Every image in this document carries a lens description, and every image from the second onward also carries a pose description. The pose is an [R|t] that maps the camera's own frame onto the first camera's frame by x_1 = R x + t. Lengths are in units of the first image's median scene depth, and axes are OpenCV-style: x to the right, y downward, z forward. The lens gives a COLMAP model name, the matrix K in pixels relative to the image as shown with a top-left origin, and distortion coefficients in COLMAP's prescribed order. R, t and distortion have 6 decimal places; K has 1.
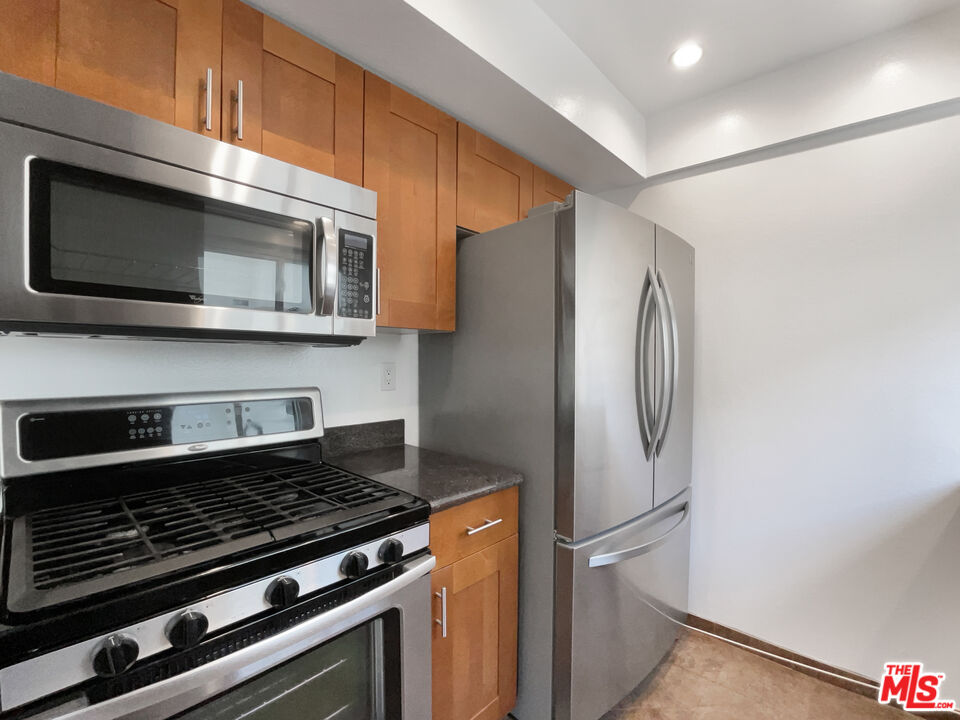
lens RADIAL K [[427.1, 0, 480.9], [0, 427.1, 375.1], [0, 0, 1]] dist [-0.030870, -0.000037]
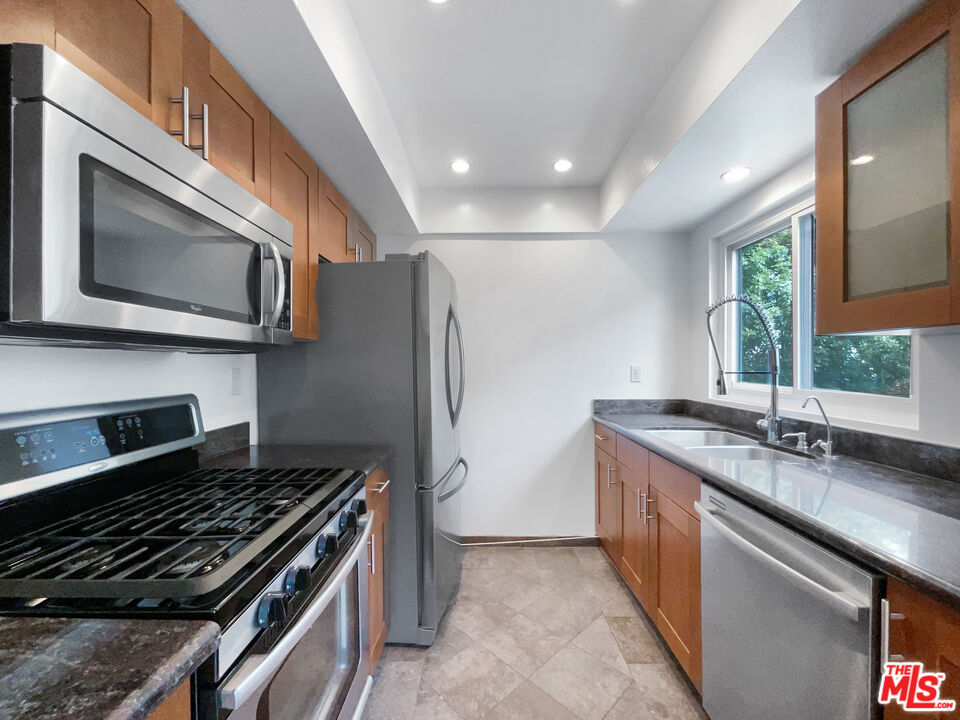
lens RADIAL K [[400.9, 0, 481.3], [0, 400.9, 354.8], [0, 0, 1]] dist [-0.000897, -0.000056]
pose [[0.737235, 0.002130, 0.675634, -0.530690], [0.034811, 0.998547, -0.041133, 0.000506], [-0.674740, 0.053844, 0.736089, -0.144869]]
